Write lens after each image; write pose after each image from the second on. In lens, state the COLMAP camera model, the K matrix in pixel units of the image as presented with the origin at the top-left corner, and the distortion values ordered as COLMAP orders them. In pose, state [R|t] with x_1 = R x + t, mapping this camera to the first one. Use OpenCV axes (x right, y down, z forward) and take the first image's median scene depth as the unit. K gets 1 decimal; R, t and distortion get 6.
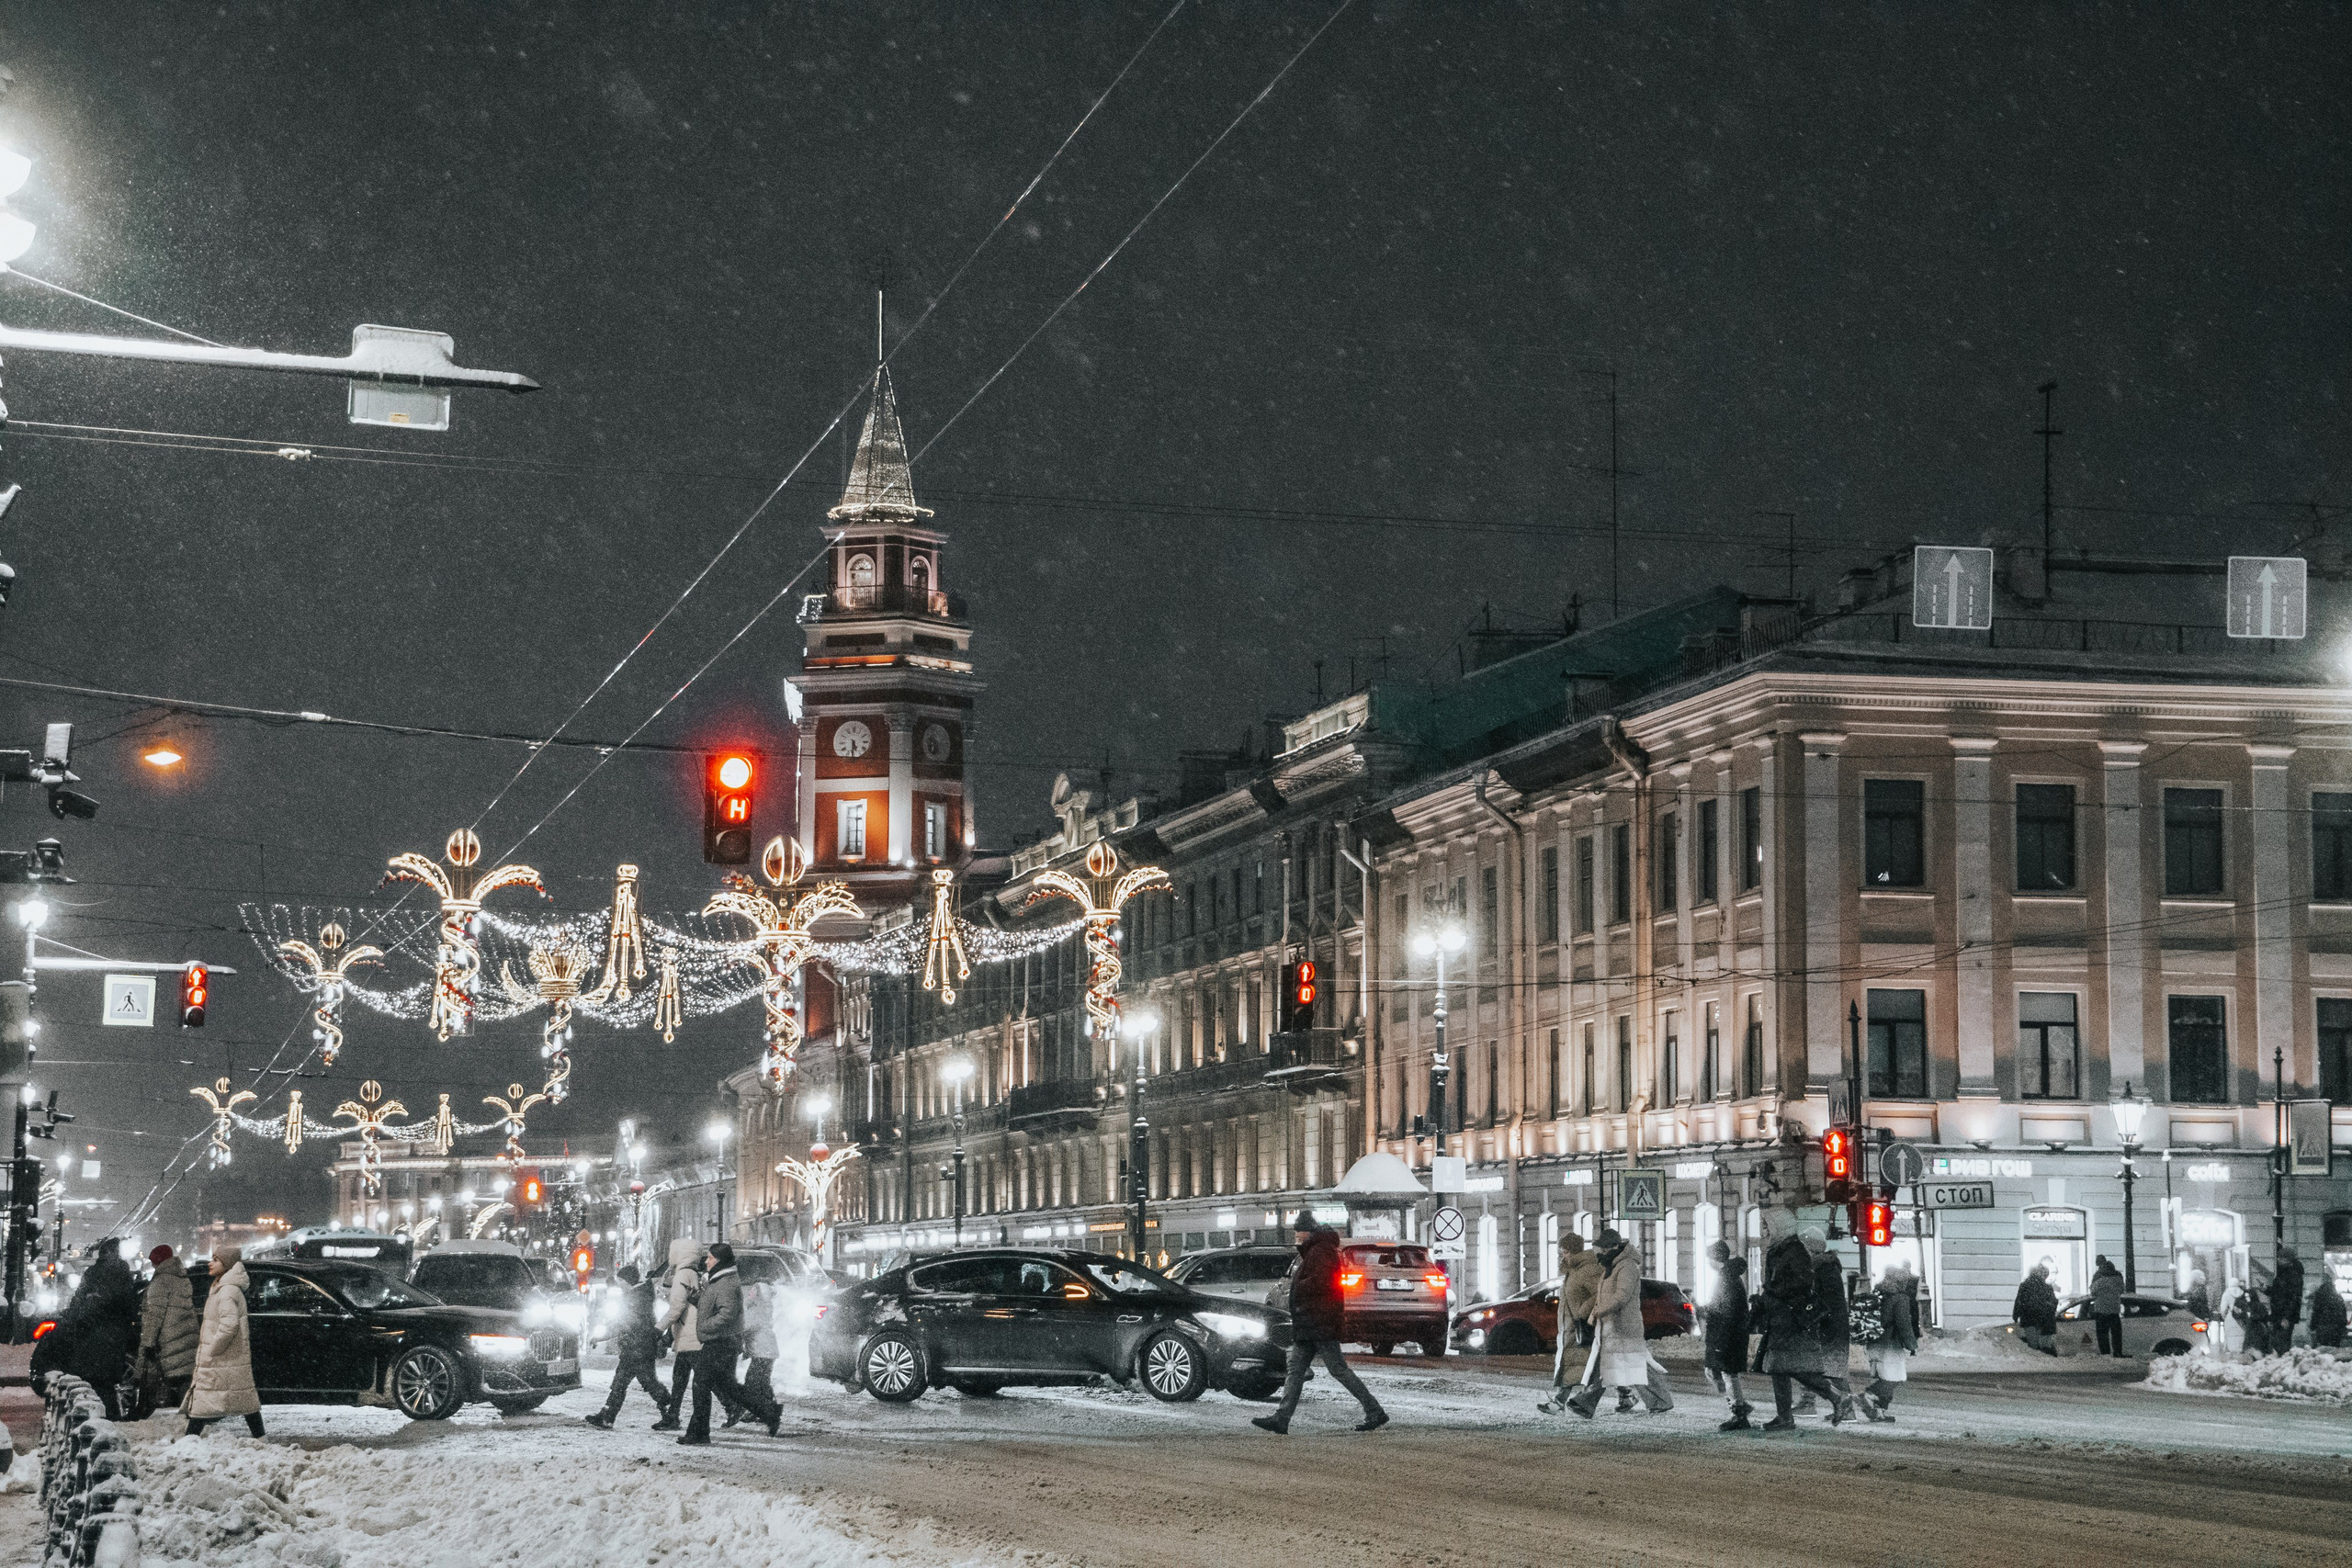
lens RADIAL K [[5119.6, 0, 1176.0], [0, 5119.6, 784.0], [0, 0, 1]] dist [0.332851, -0.051607]
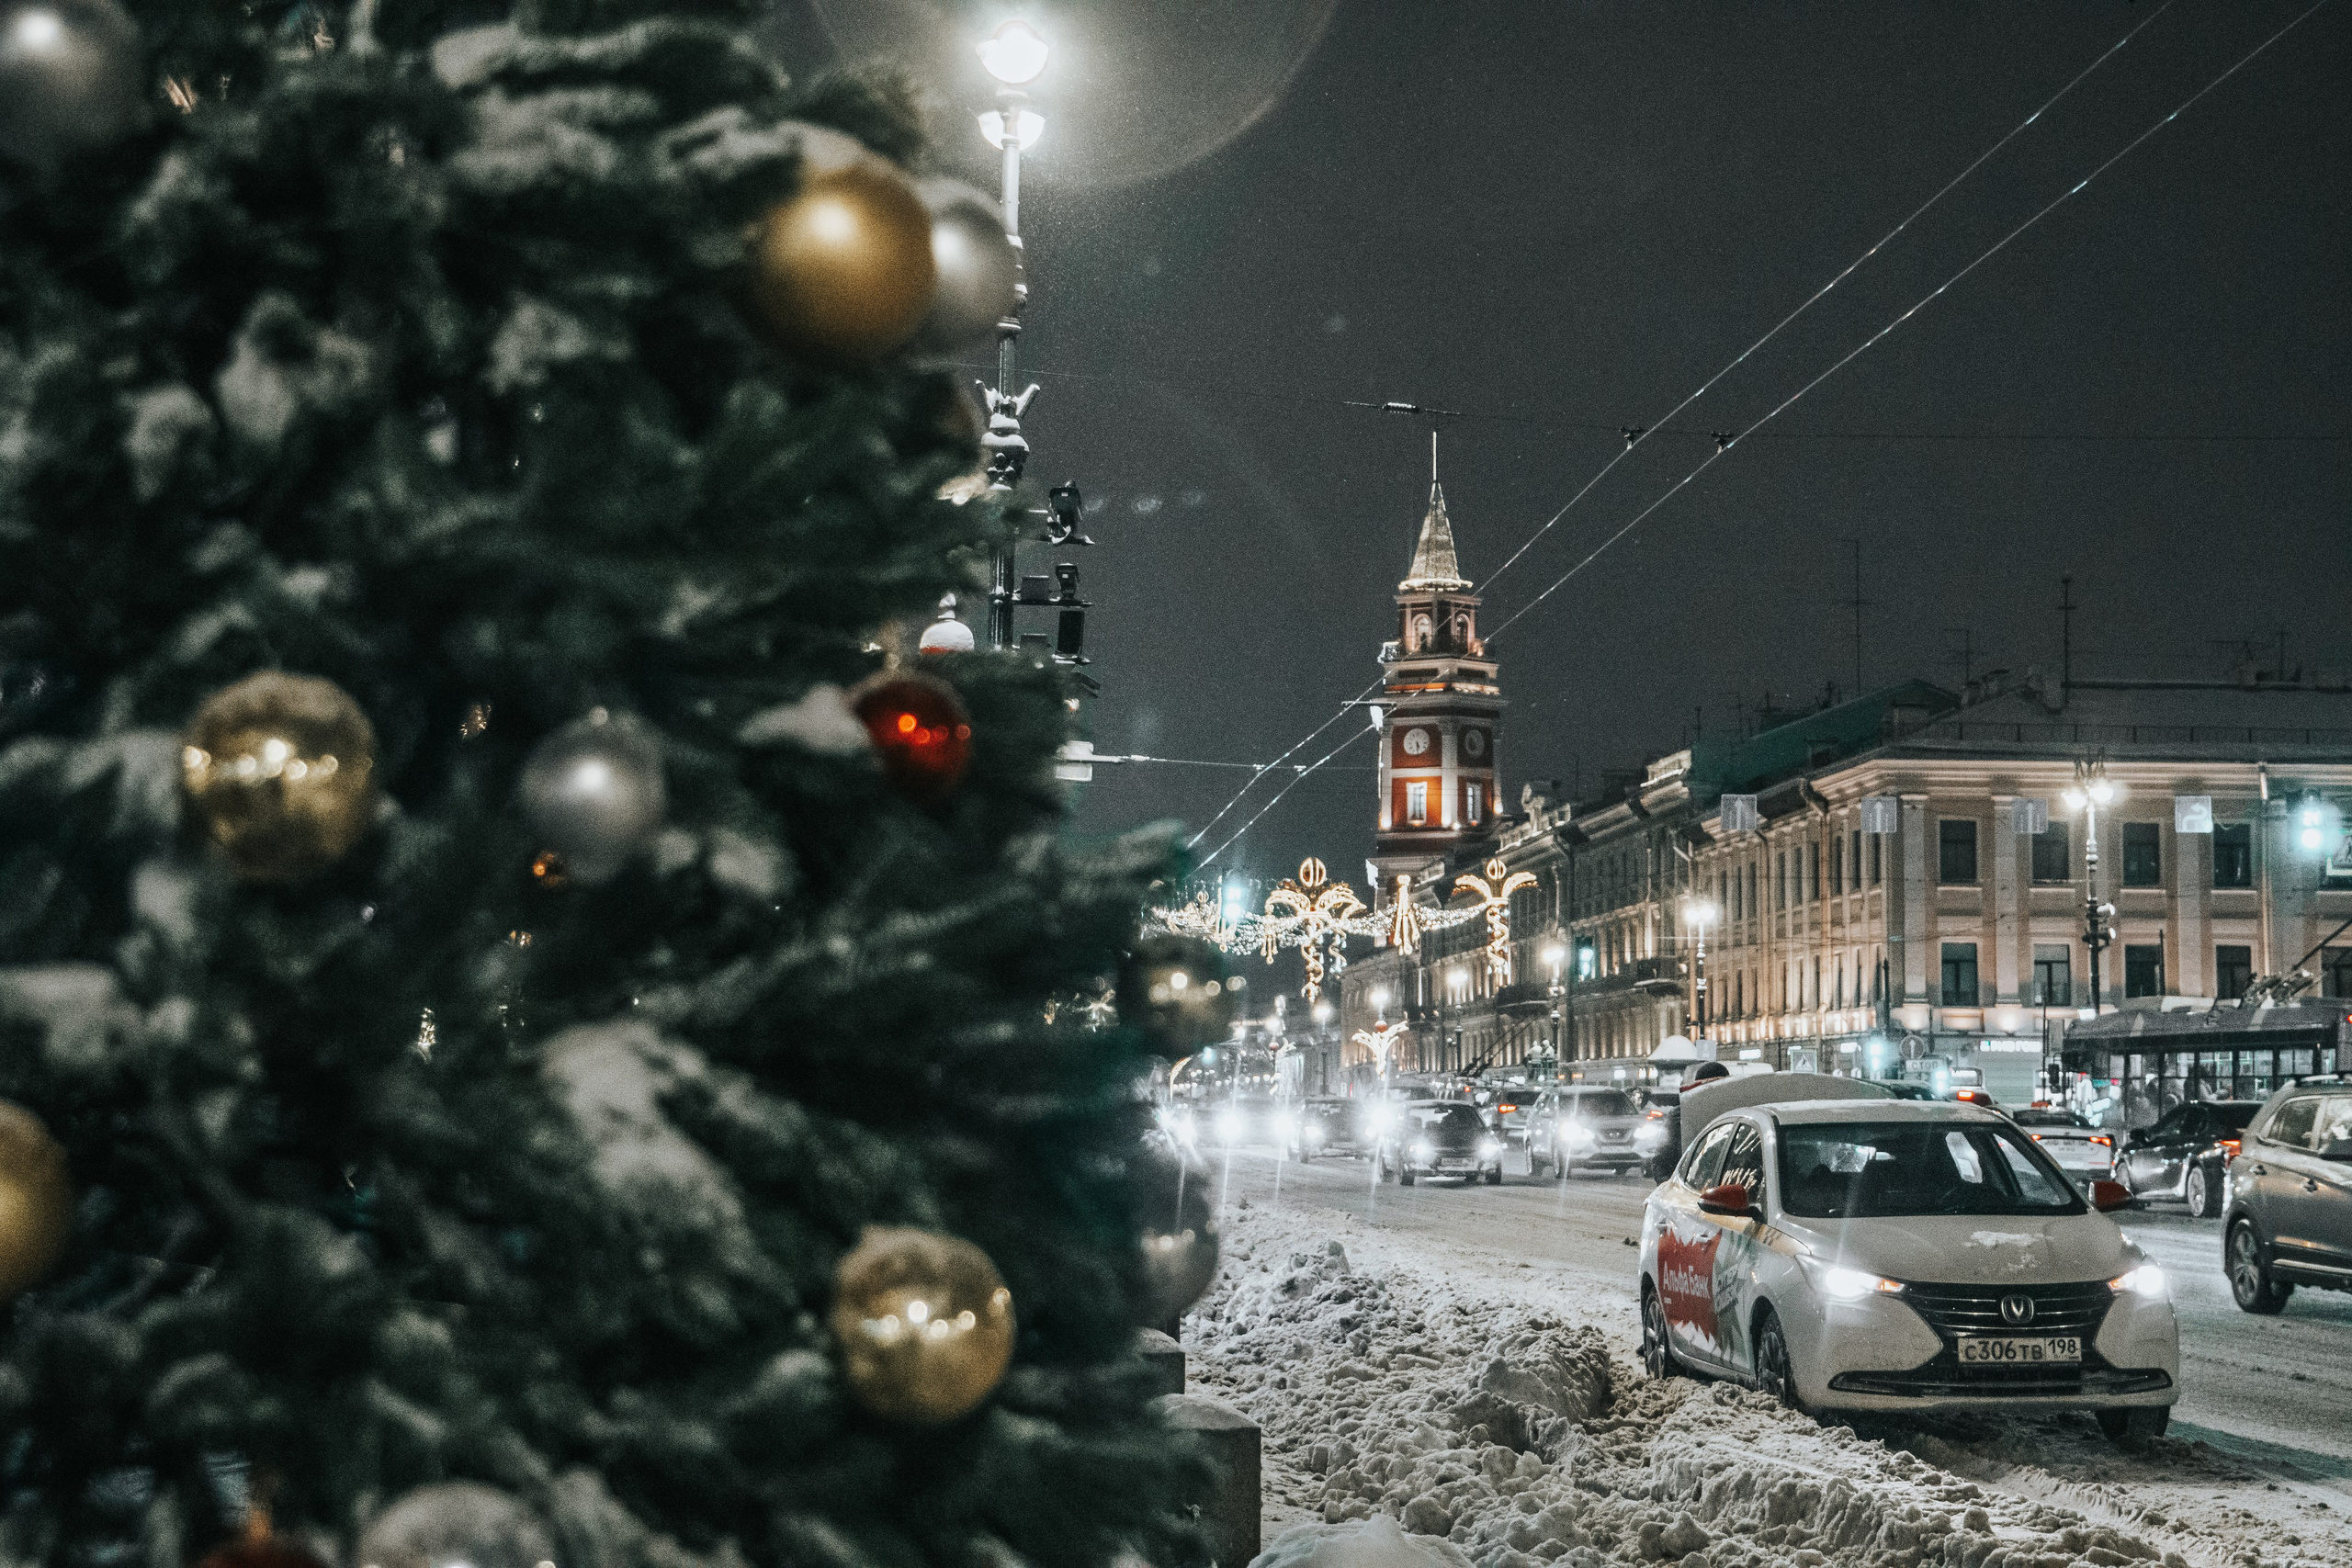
lens RADIAL K [[3824.1, 0, 1176.0], [0, 3824.1, 784.0], [0, 0, 1]] dist [0.222580, 0.006181]
pose [[0.990740, -0.011539, -0.135284, 0.039505], [0.013086, 0.999859, 0.010549, -0.021366], [0.135144, -0.012222, 0.990751, -0.219754]]
